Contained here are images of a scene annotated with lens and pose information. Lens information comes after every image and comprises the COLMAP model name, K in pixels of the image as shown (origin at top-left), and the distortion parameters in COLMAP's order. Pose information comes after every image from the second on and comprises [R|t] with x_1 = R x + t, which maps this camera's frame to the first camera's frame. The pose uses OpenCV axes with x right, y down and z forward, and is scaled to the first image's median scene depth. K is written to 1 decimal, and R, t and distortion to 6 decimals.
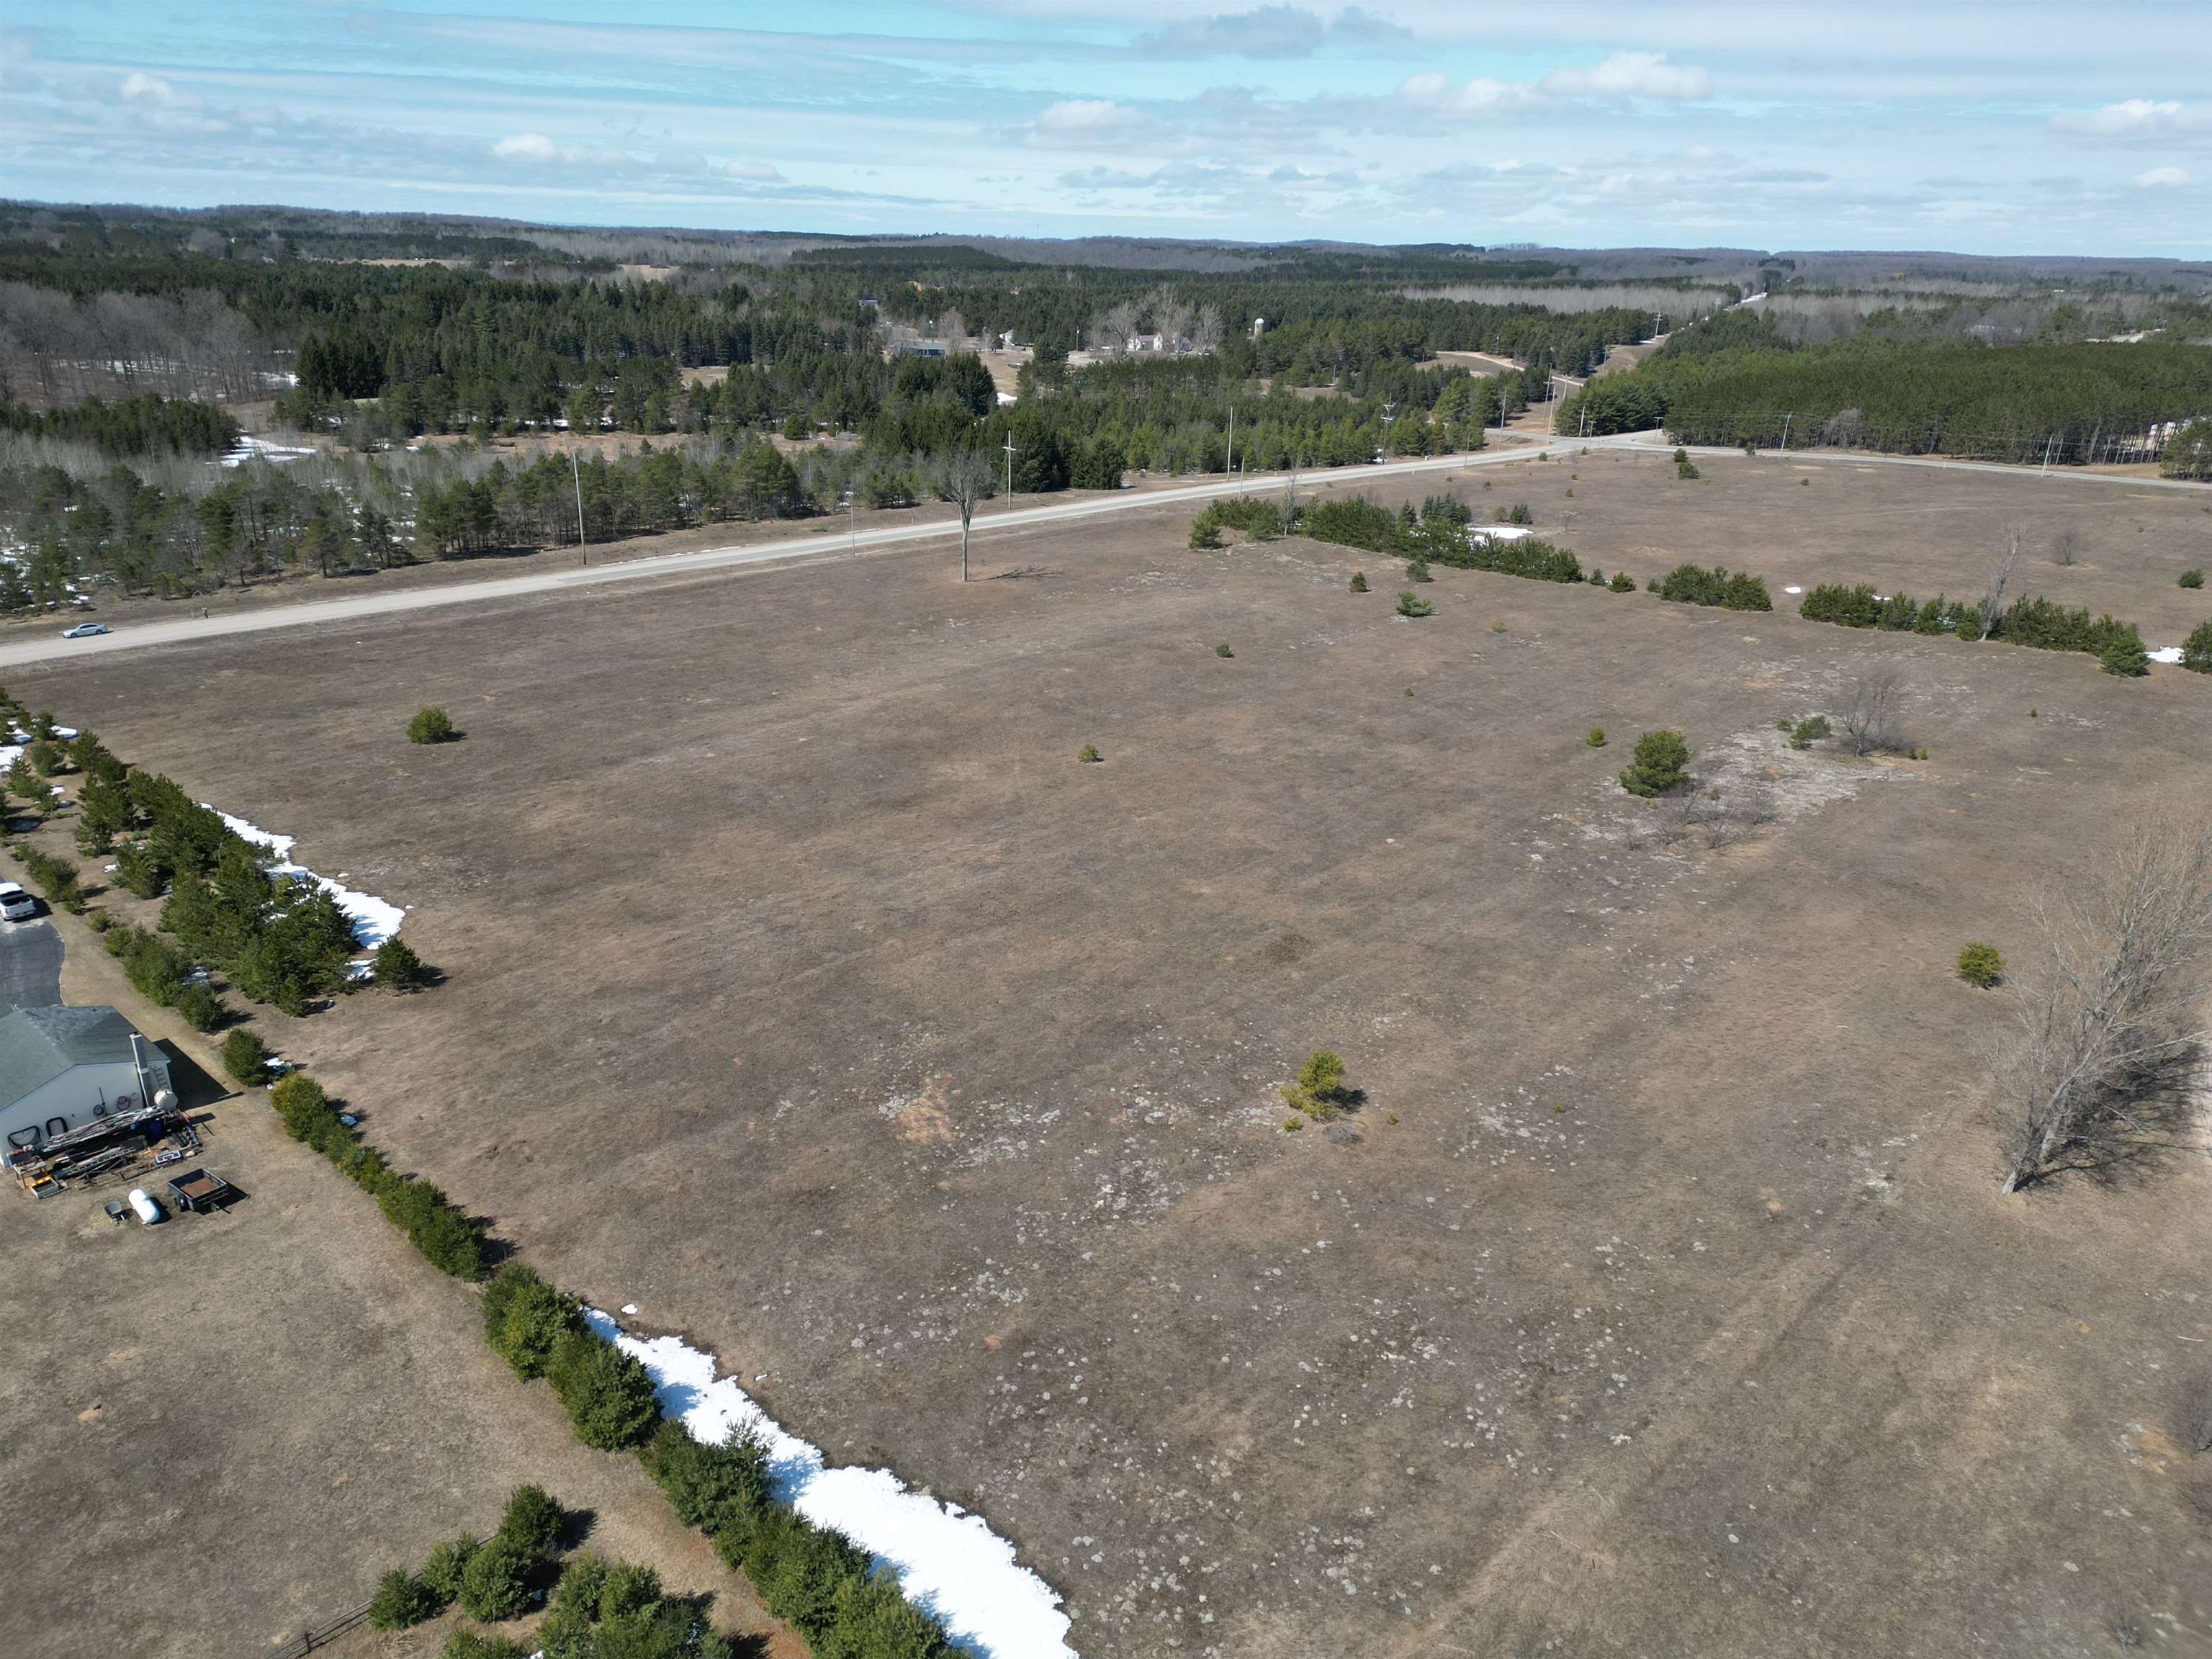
lens RADIAL K [[1513.6, 0, 1116.5], [0, 1513.6, 897.6], [0, 0, 1]] dist [0.058722, -0.037098]
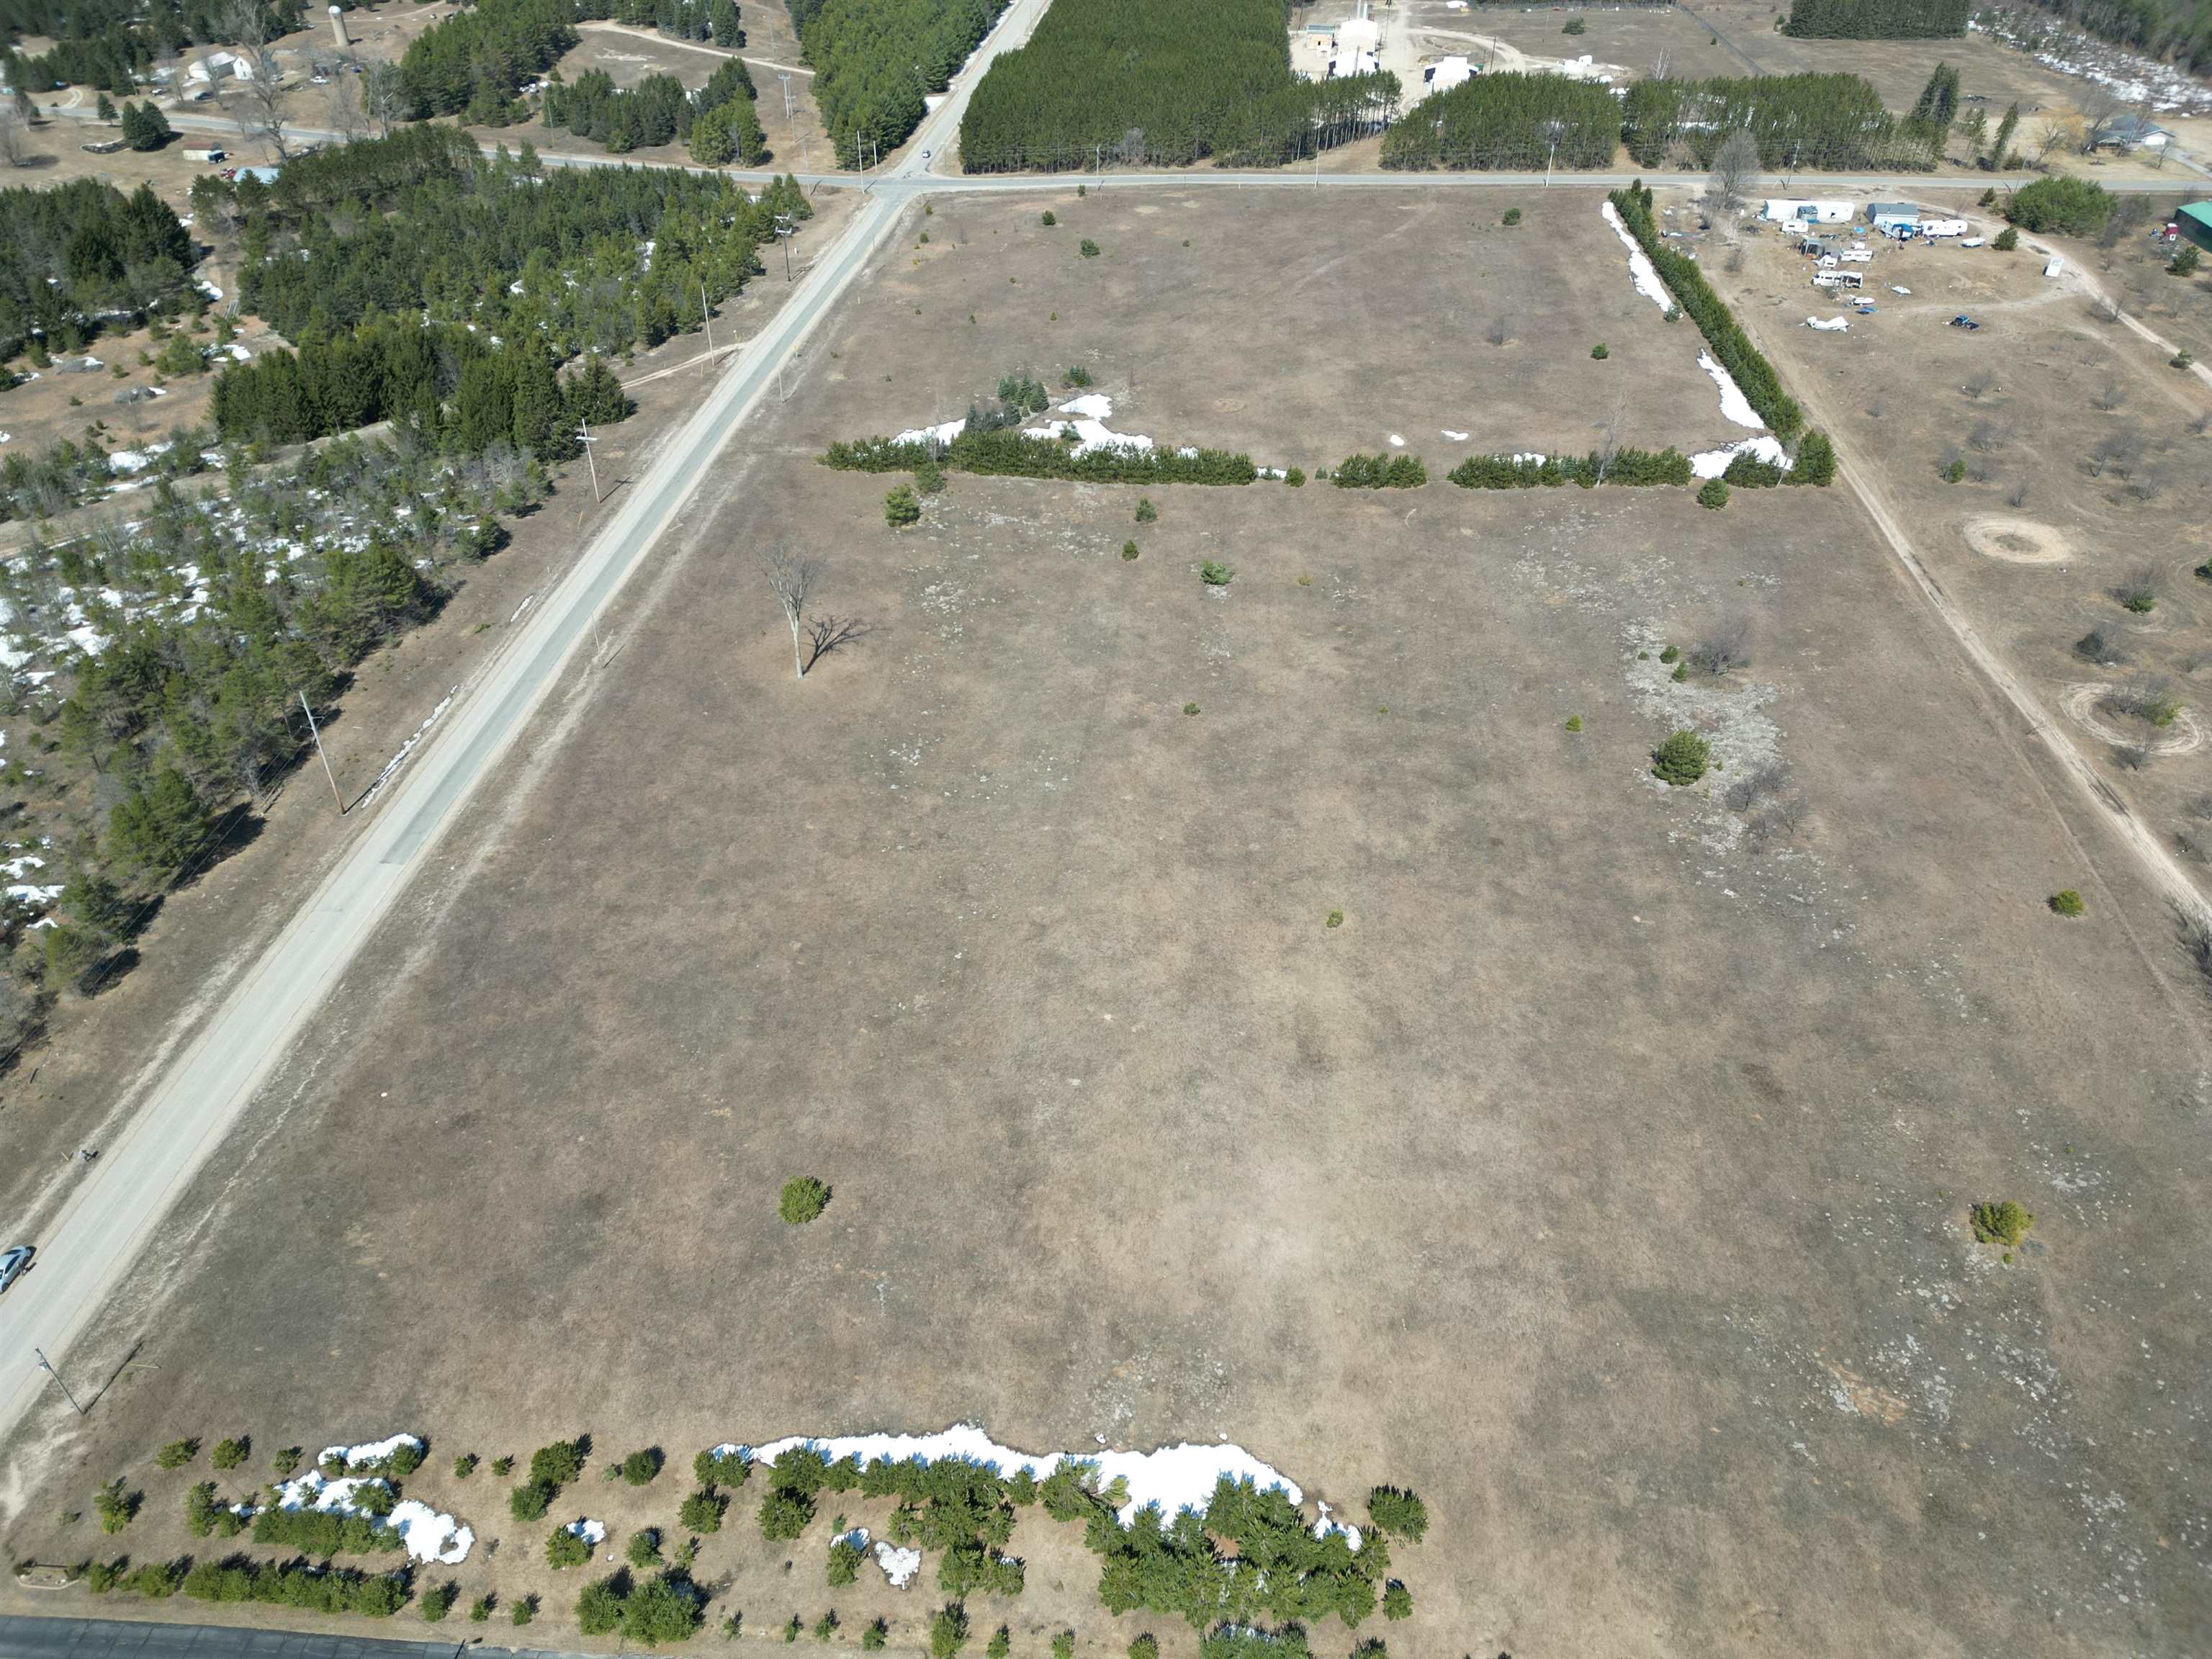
lens RADIAL K [[1533.0, 0, 1106.0], [0, 1533.0, 829.5], [0, 0, 1]] dist [0.082979, -0.083382]
pose [[0.776543, -0.390628, 0.494360, -0.449220], [0.260973, 0.913560, 0.311930, -0.363411], [-0.573476, -0.113213, 0.811362, 0.126431]]
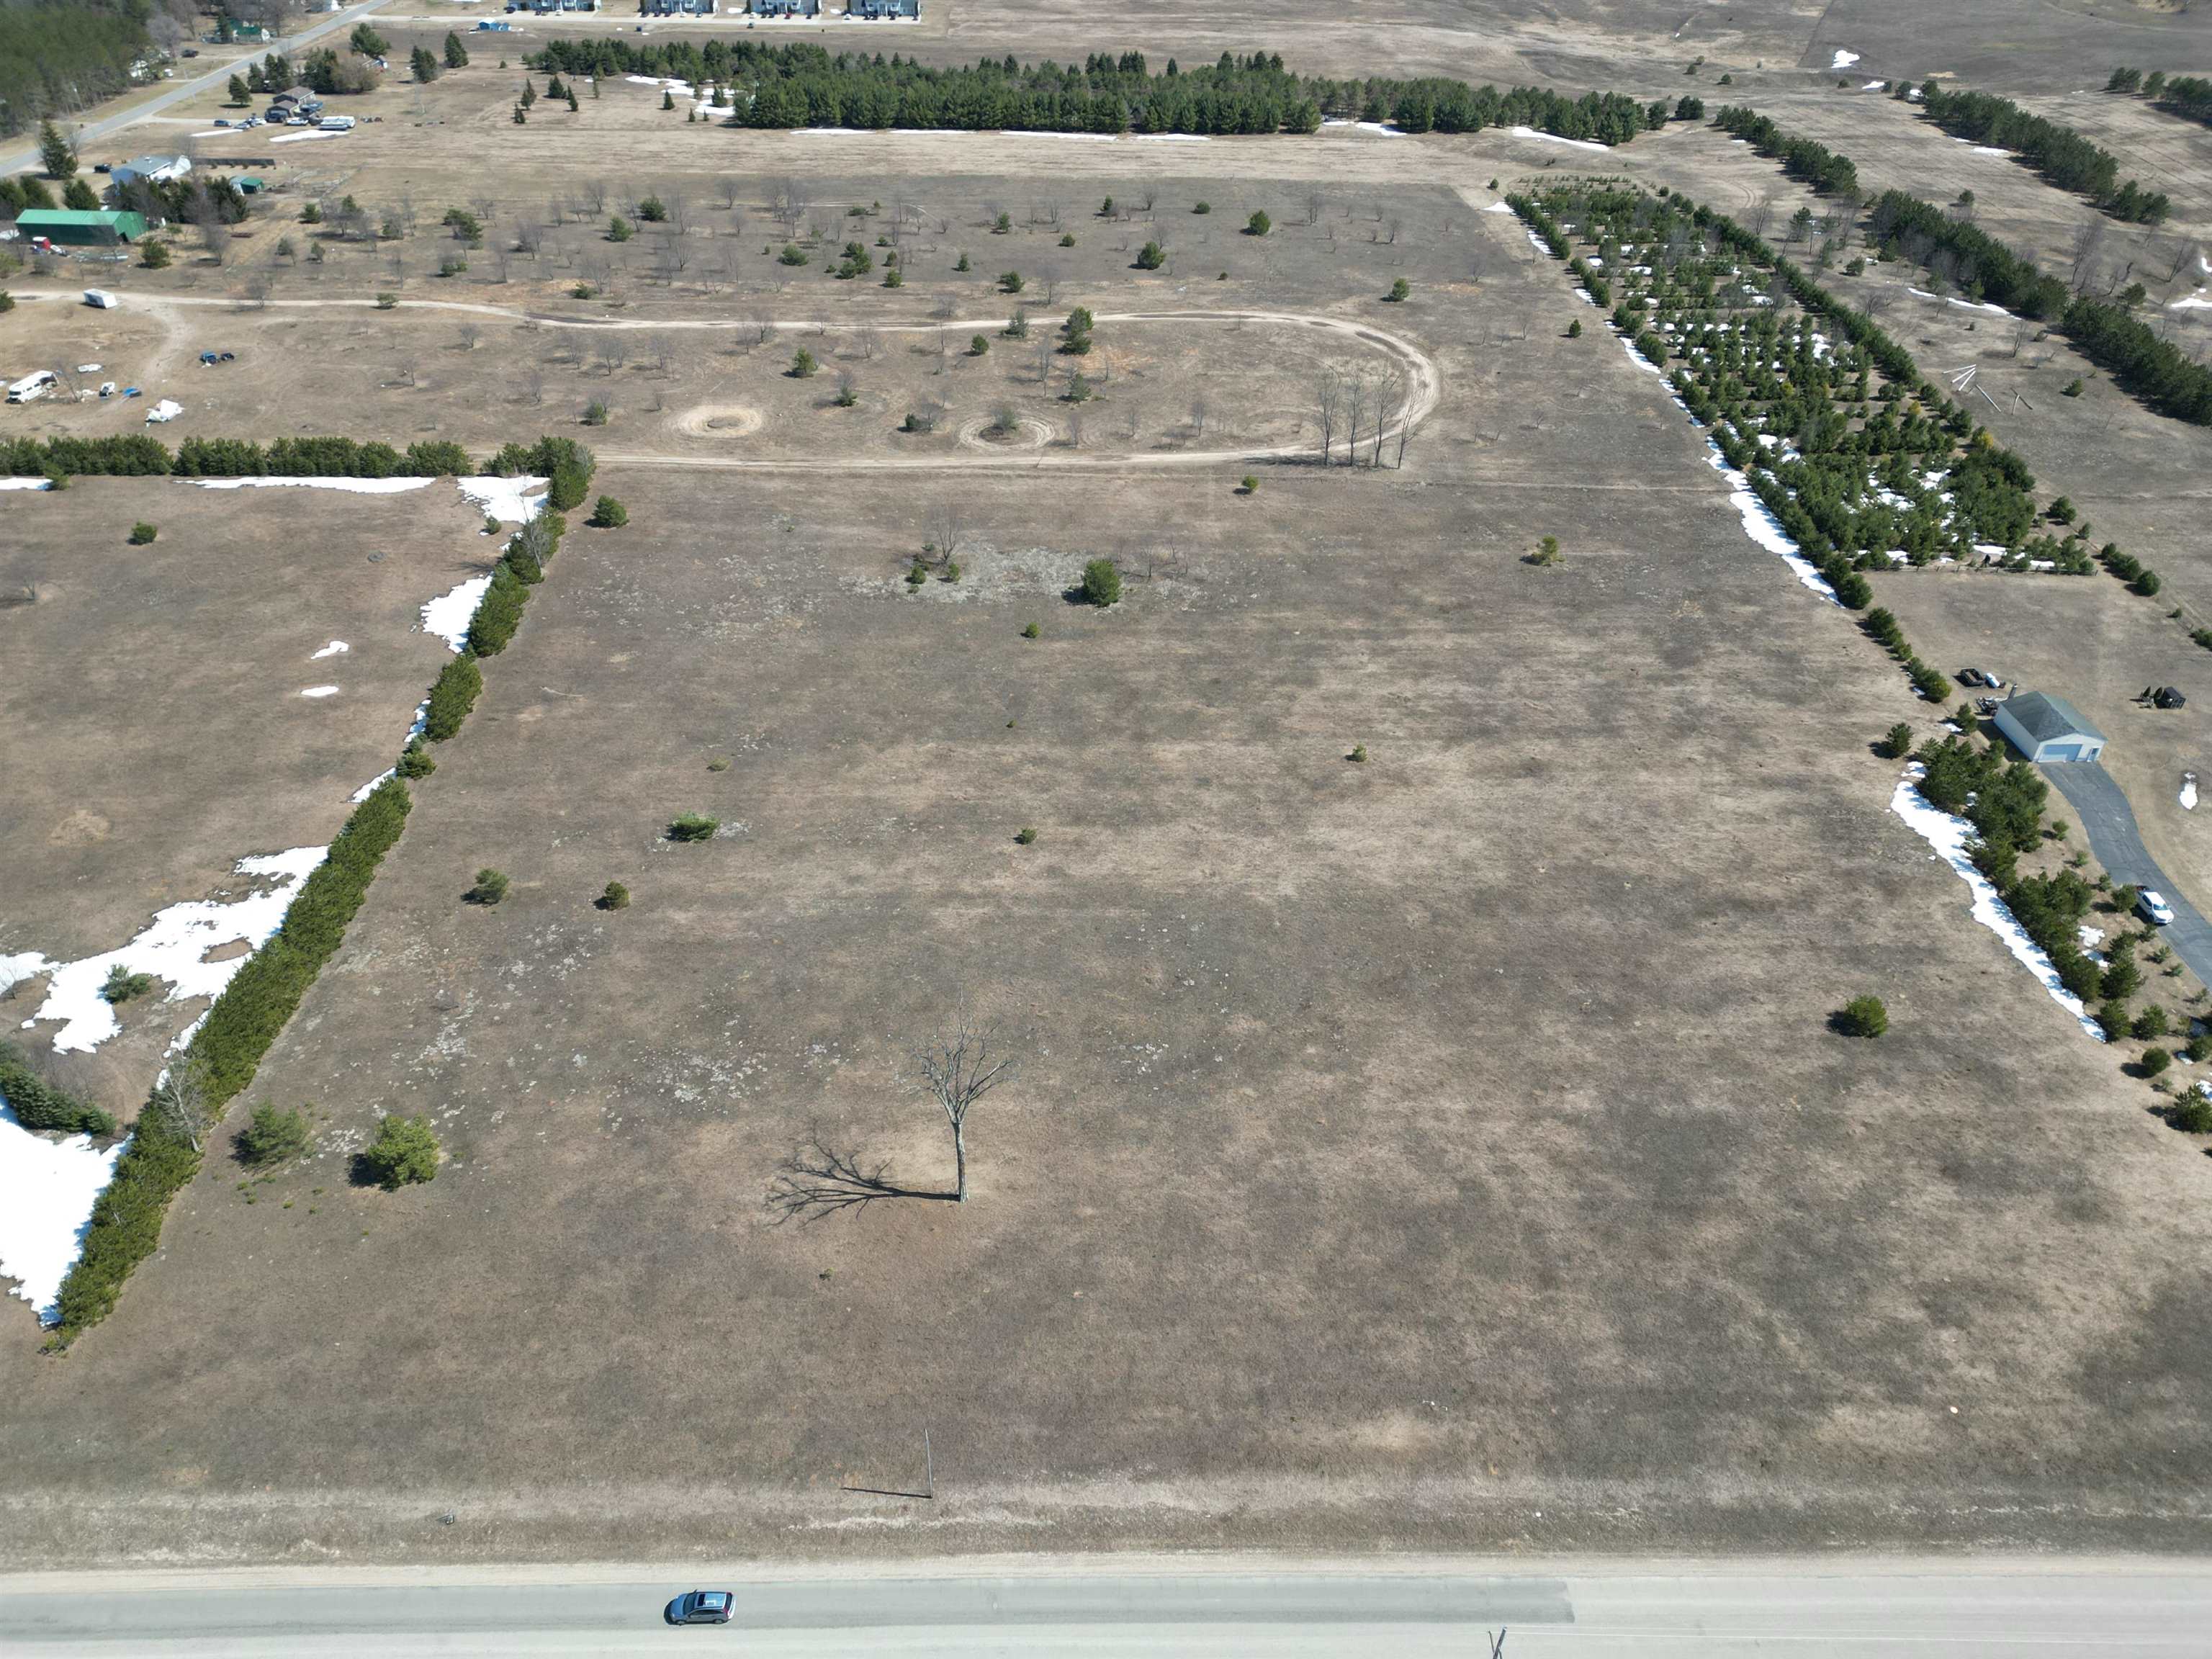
lens RADIAL K [[1533.0, 0, 1106.0], [0, 1533.0, 829.5], [0, 0, 1]] dist [0.082979, -0.083382]
pose [[-0.701183, -0.444161, 0.557730, -0.411294], [0.261339, 0.567696, 0.780655, -0.746764], [-0.663358, 0.693139, -0.281983, 1.026441]]
